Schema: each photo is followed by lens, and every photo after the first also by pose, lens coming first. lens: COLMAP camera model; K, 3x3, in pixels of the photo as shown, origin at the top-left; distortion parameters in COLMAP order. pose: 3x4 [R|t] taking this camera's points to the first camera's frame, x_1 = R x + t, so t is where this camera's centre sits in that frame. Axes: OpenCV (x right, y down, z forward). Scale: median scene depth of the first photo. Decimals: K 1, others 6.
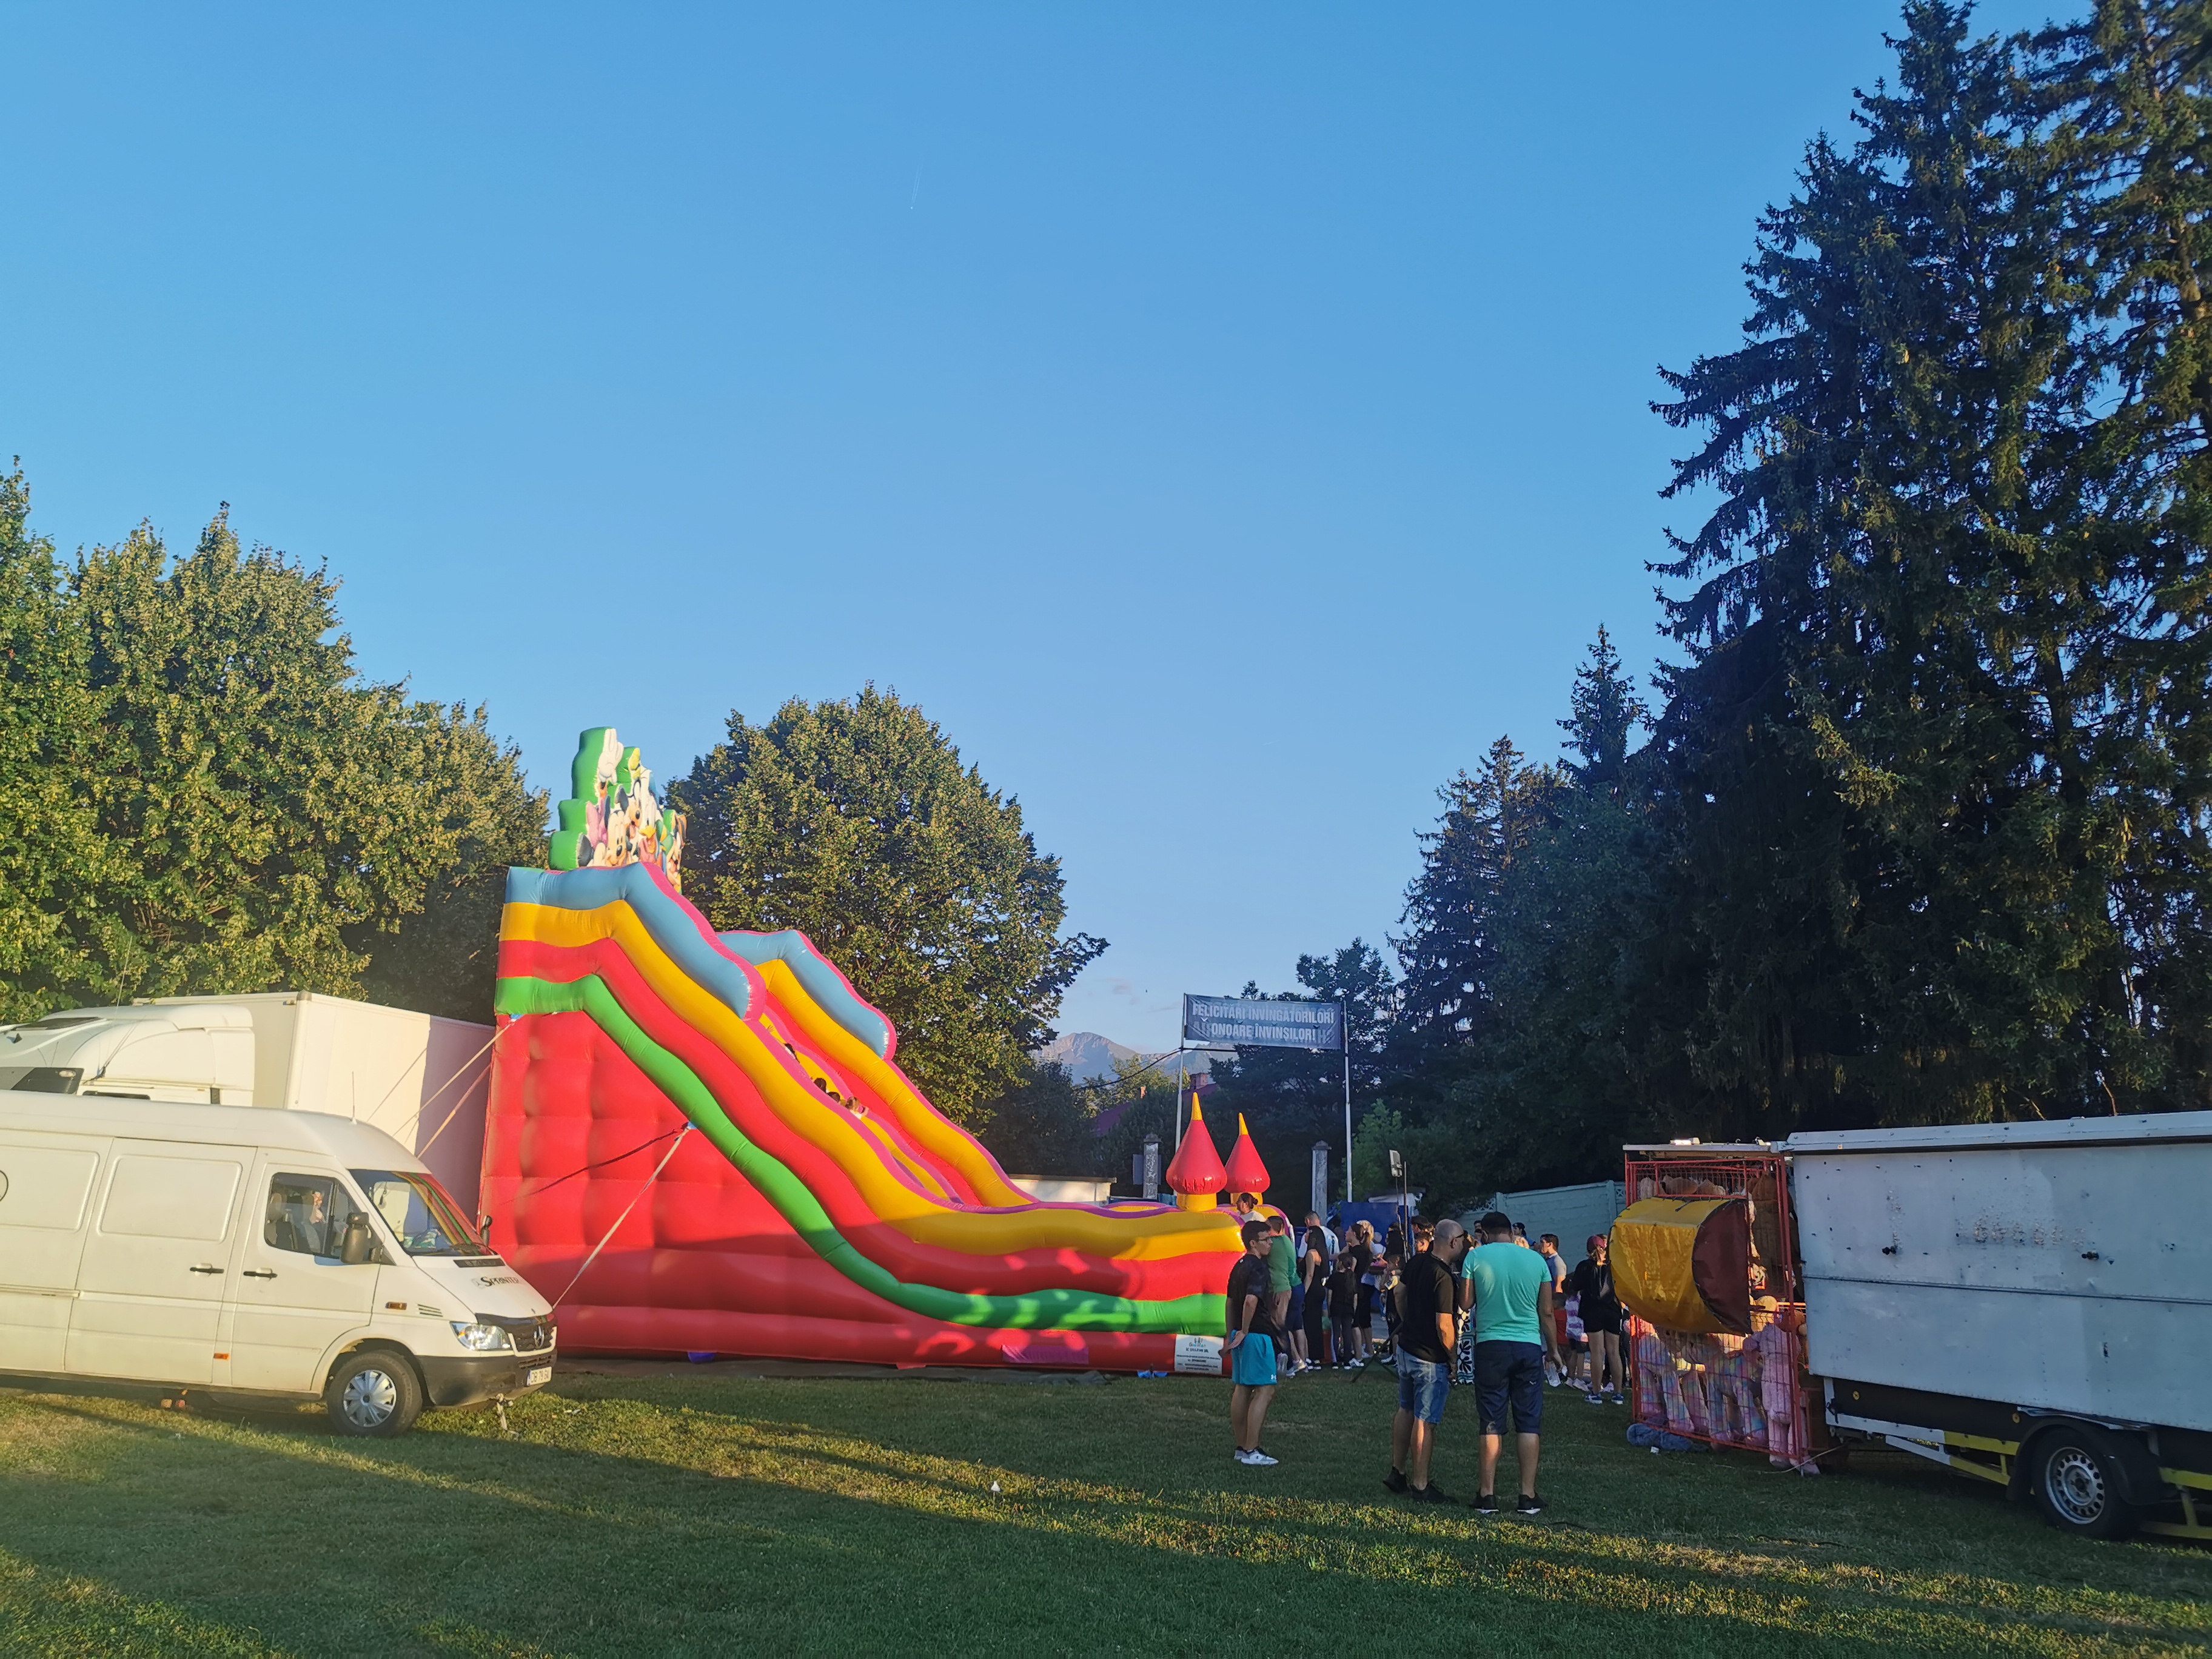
lens RADIAL K [[1701.4, 0, 1102.1], [0, 1701.4, 830.7], [0, 0, 1]] dist [0.064989, -0.092221]
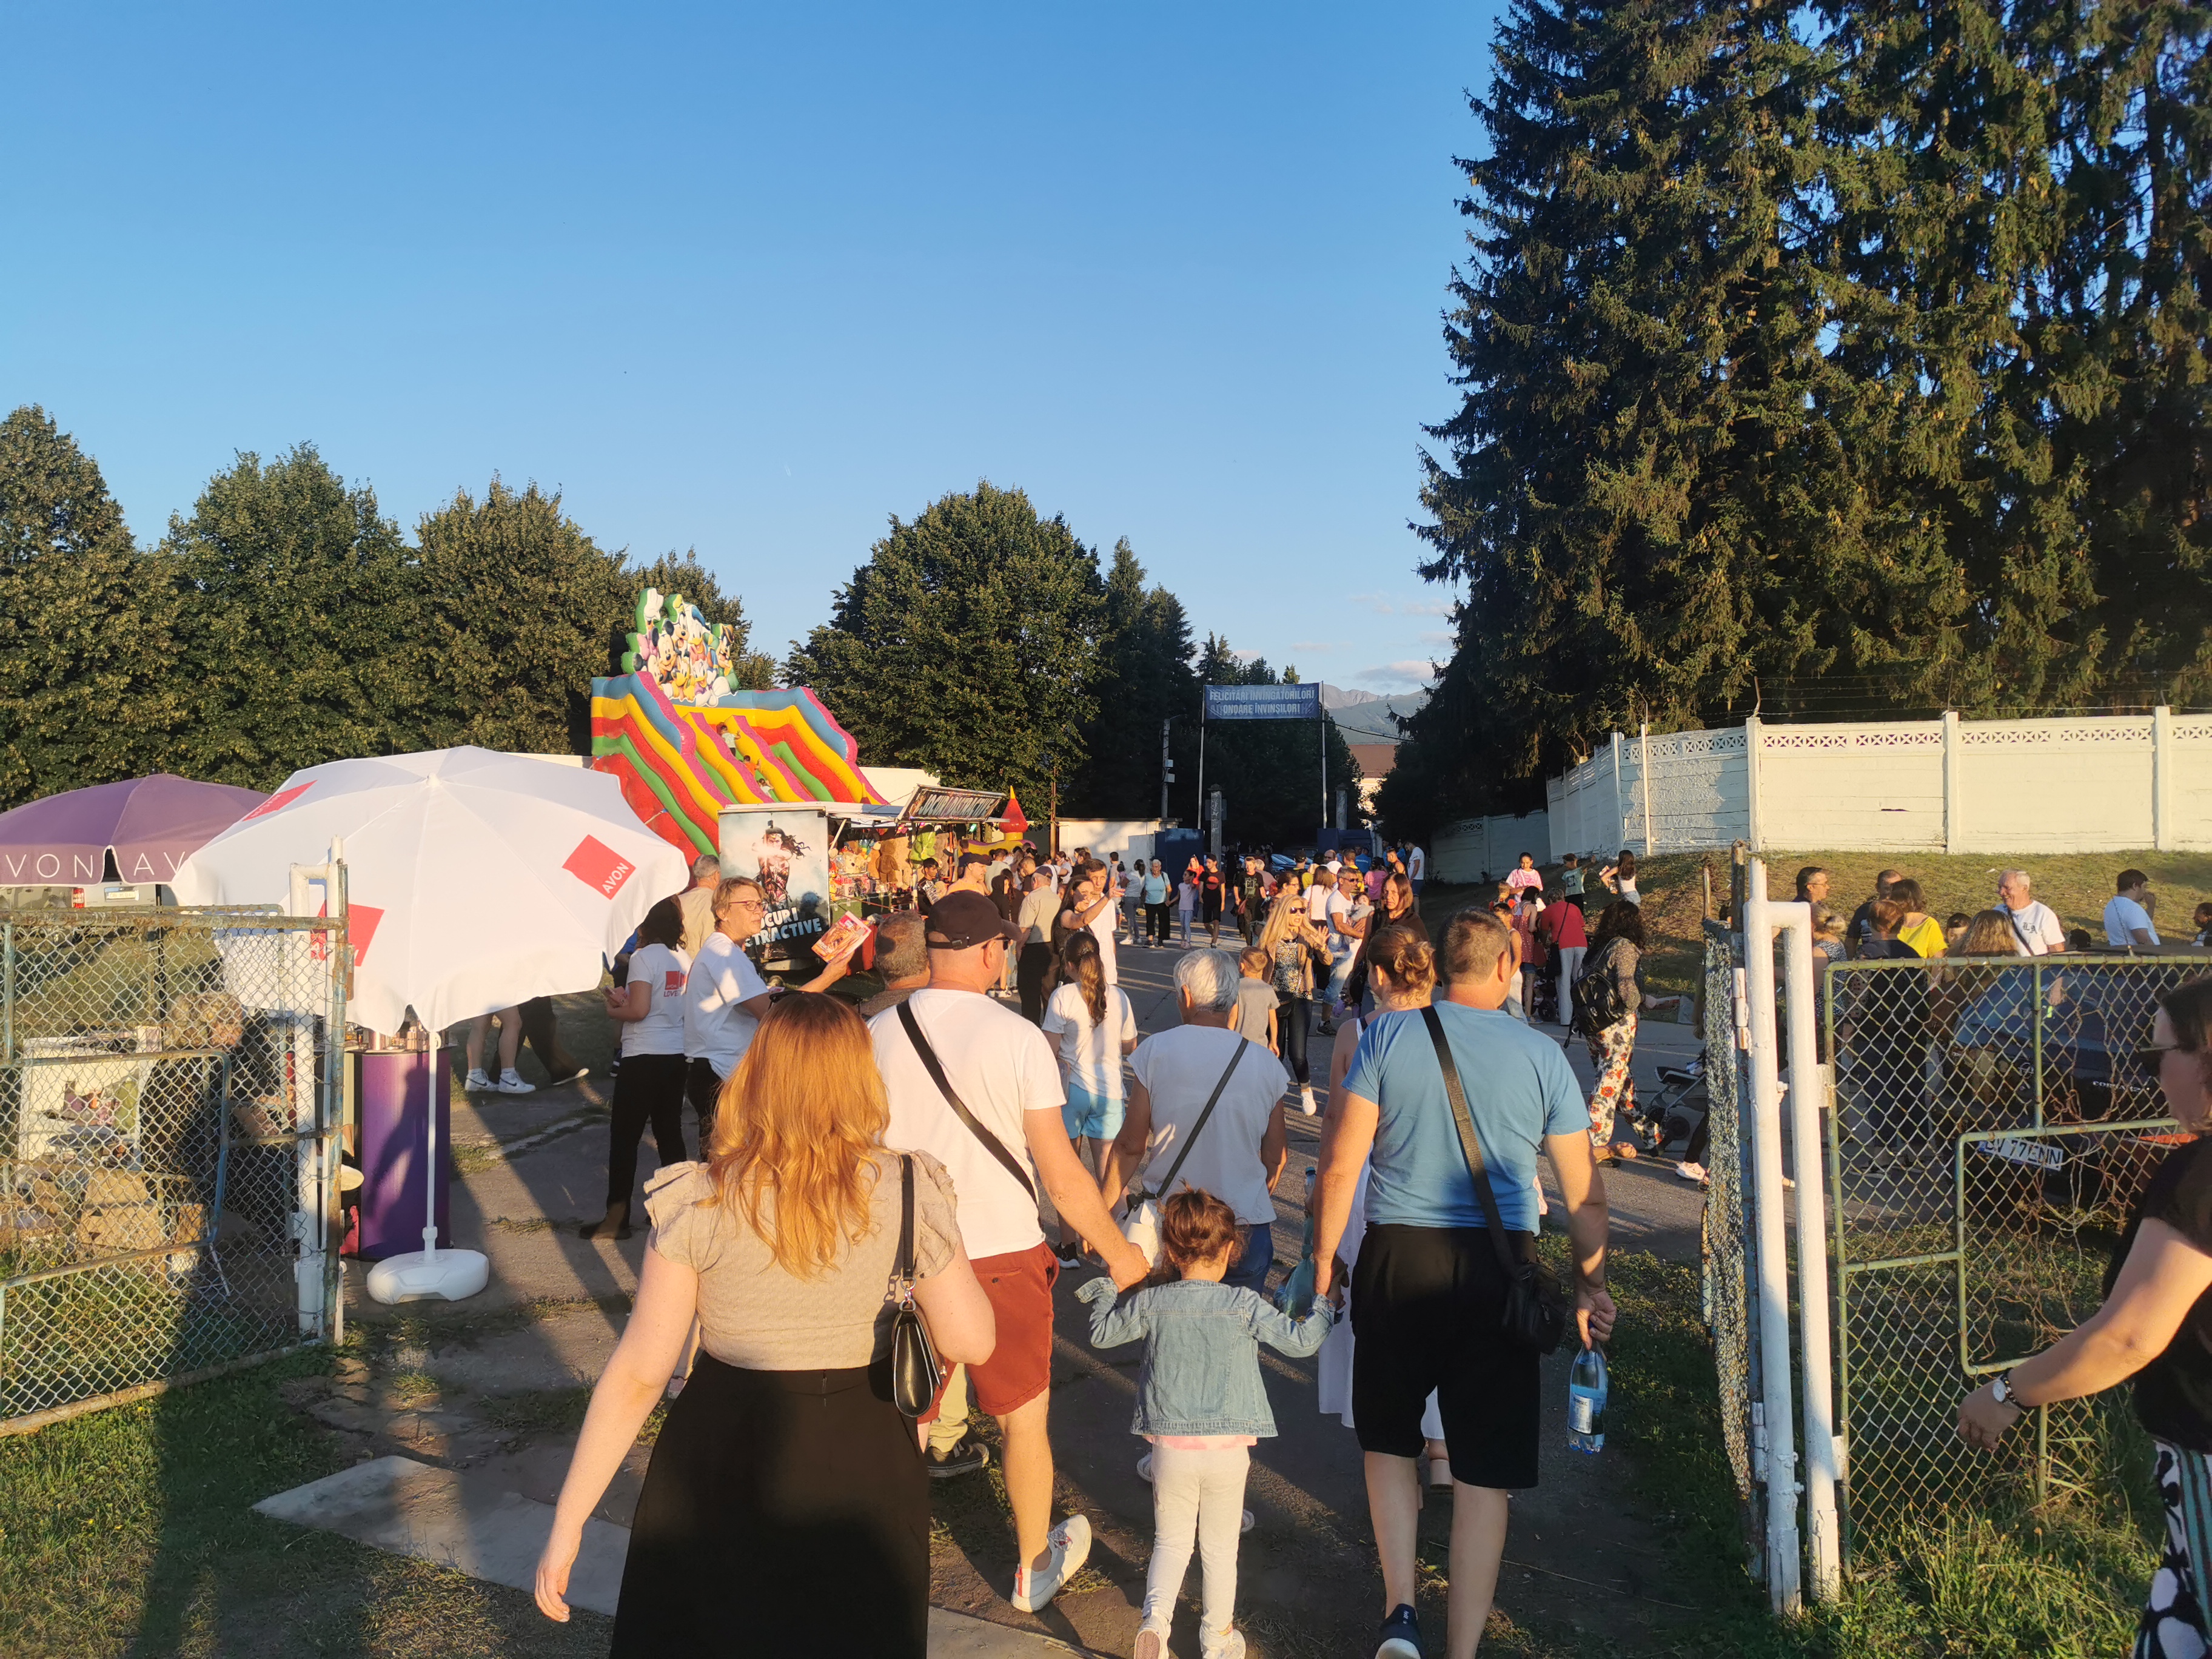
lens RADIAL K [[1701.4, 0, 1110.6], [0, 1701.4, 827.5], [0, 0, 1]] dist [0.064989, -0.092221]
pose [[0.901041, -0.032292, -0.432530, 0.868264], [0.124087, 0.974736, 0.185723, -0.085994], [0.415606, -0.221015, 0.882284, -0.407038]]
